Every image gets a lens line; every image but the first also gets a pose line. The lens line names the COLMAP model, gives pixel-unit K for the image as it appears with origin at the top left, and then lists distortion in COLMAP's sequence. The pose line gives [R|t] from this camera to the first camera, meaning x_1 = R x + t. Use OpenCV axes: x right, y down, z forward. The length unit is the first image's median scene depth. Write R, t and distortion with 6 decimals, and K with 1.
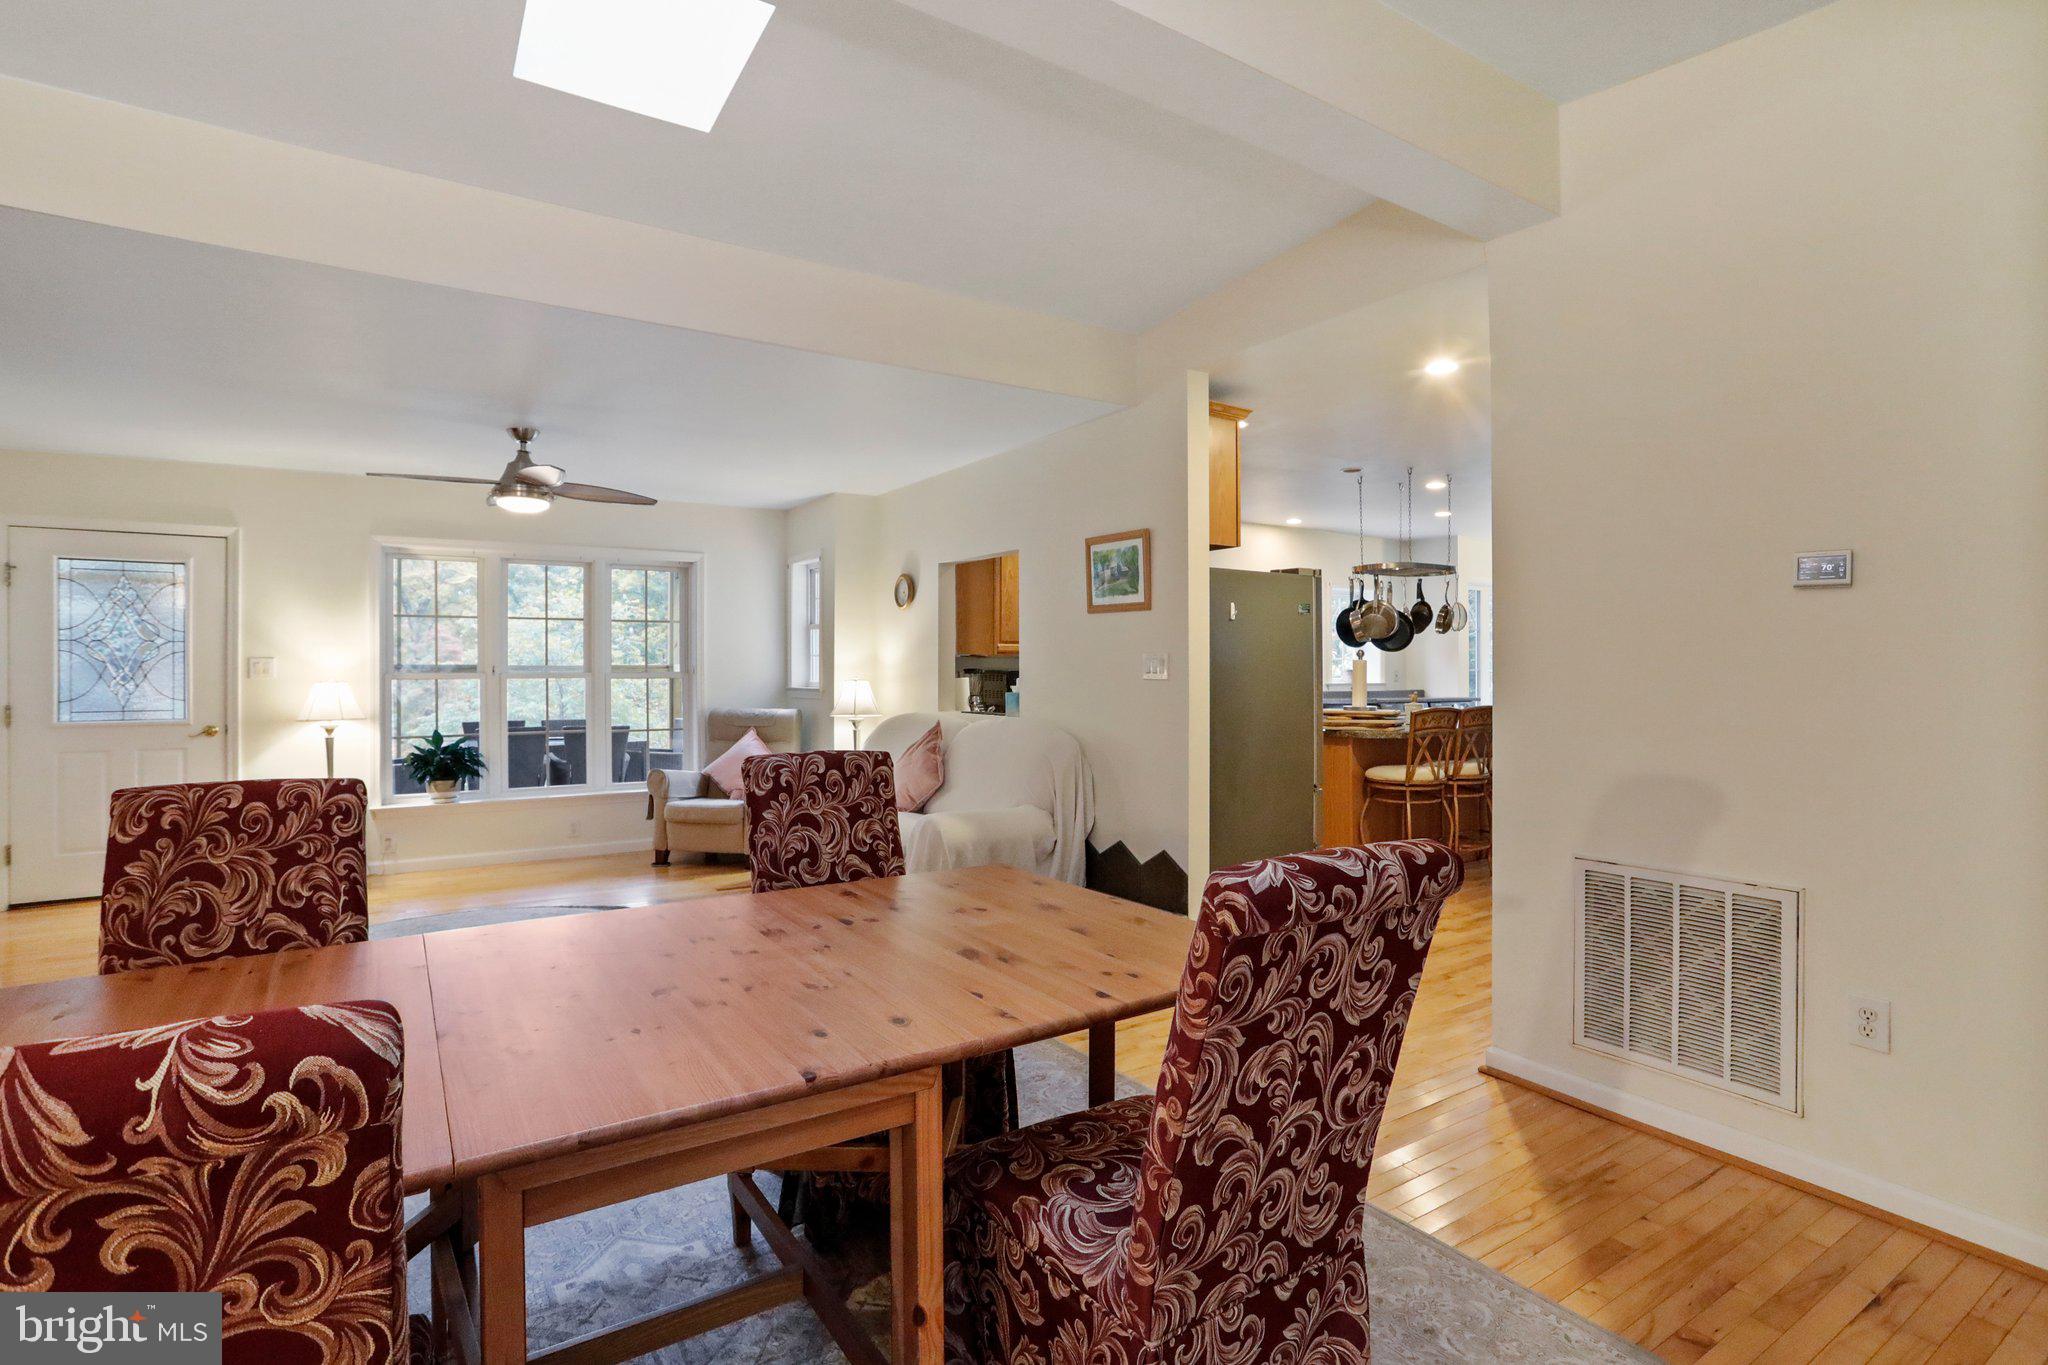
lens RADIAL K [[1005.6, 0, 1026.9], [0, 1005.6, 666.0], [0, 0, 1]] dist [-0.002229, 0.000456]
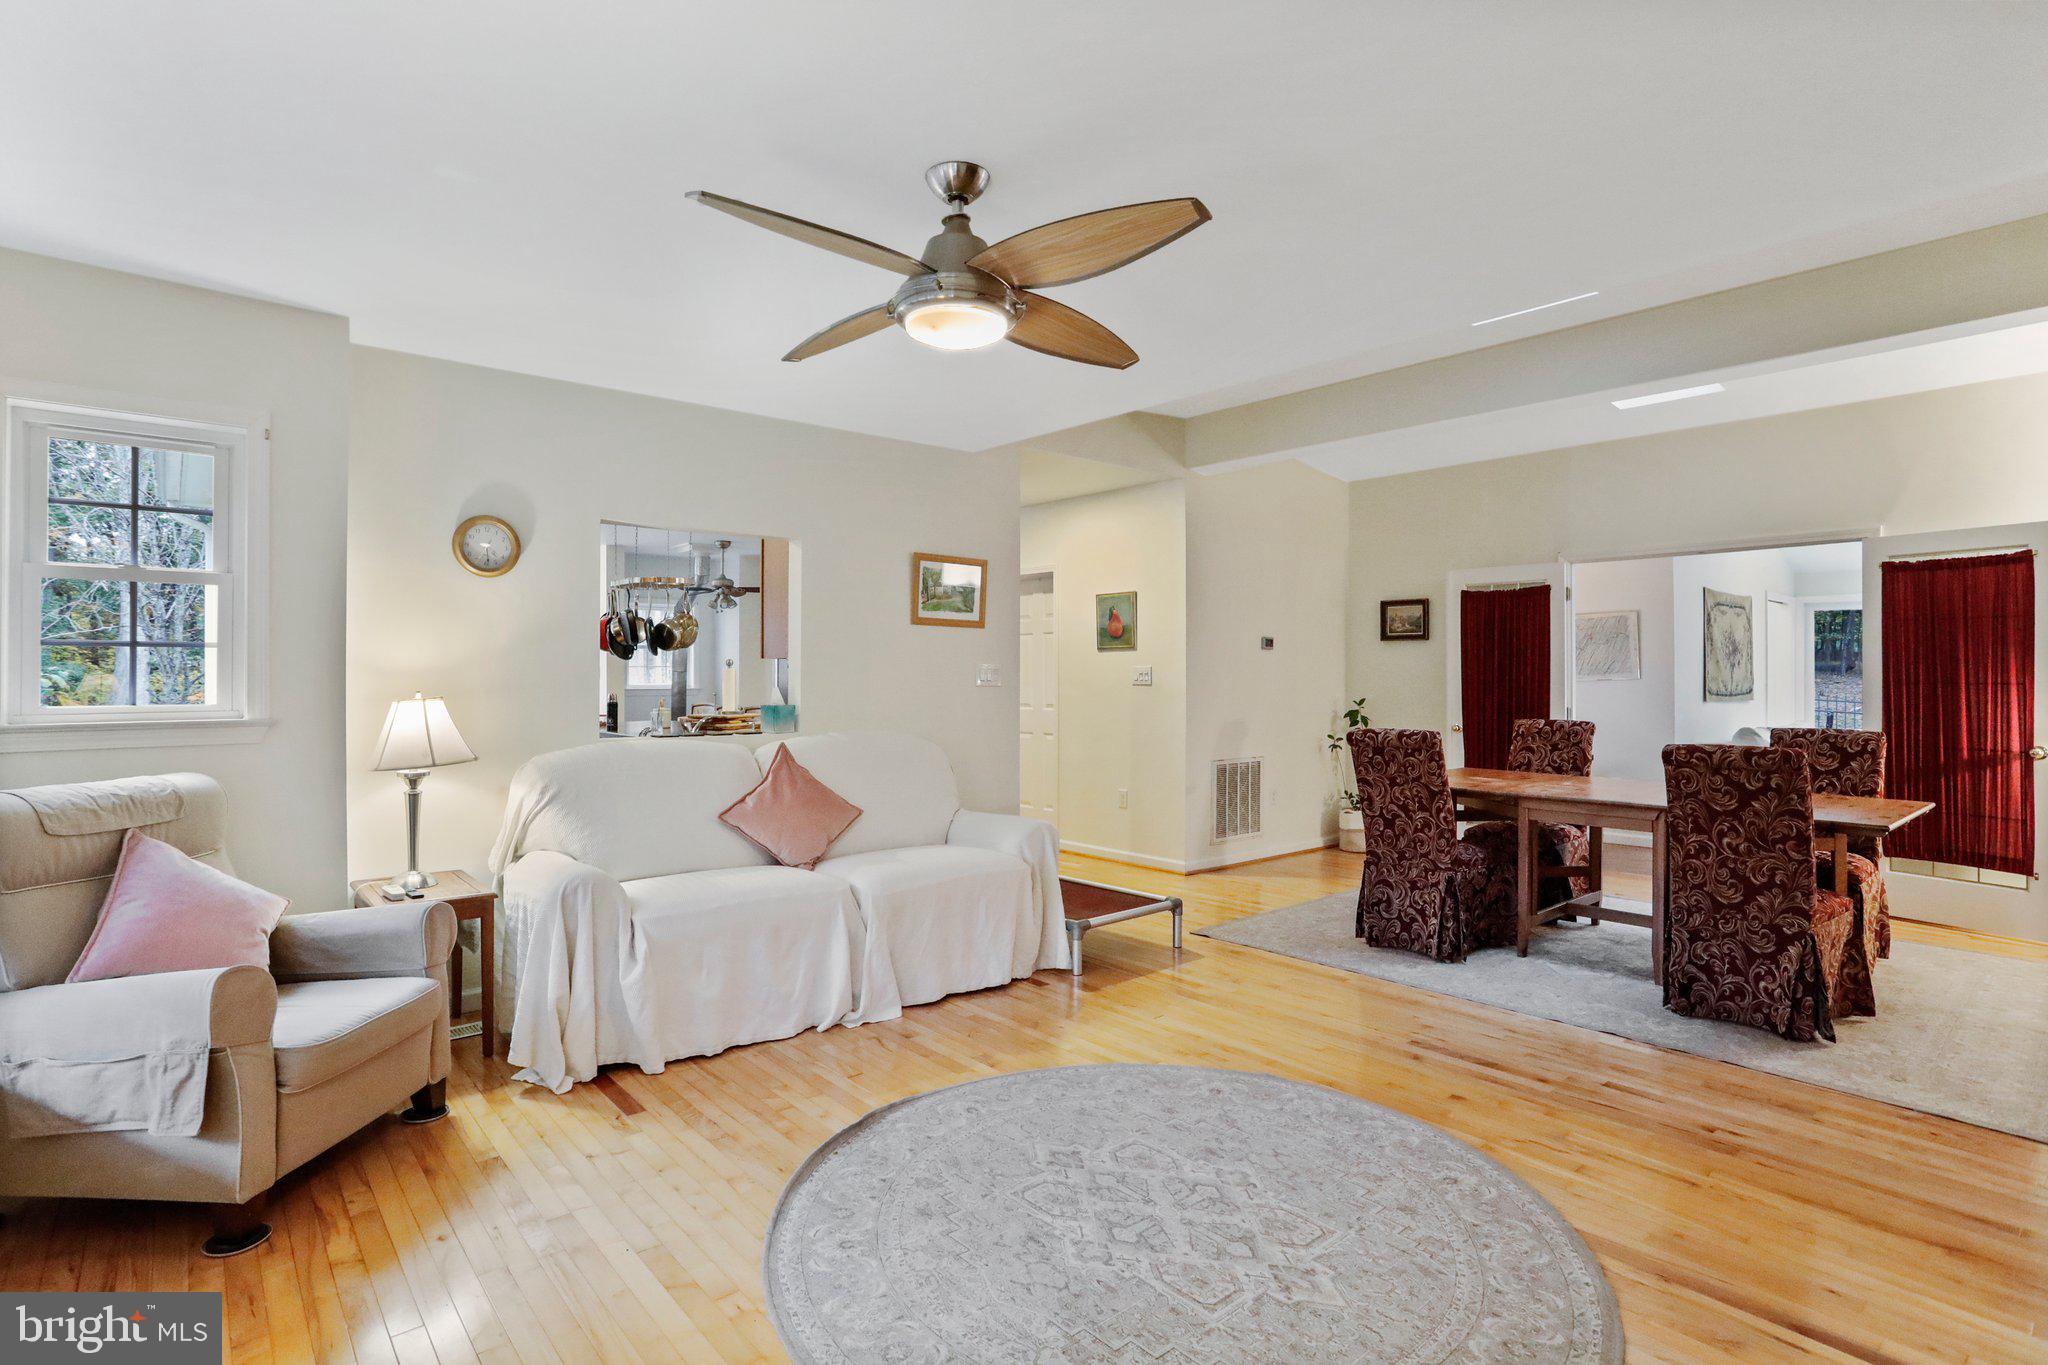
lens RADIAL K [[1005.6, 0, 1026.9], [0, 1005.6, 666.0], [0, 0, 1]] dist [-0.002229, 0.000456]
pose [[-0.123665, -0.001827, 0.992322, -1.726137], [-0.005236, 0.999986, 0.001188, -0.021524], [-0.992310, -0.005049, -0.123672, 1.794715]]
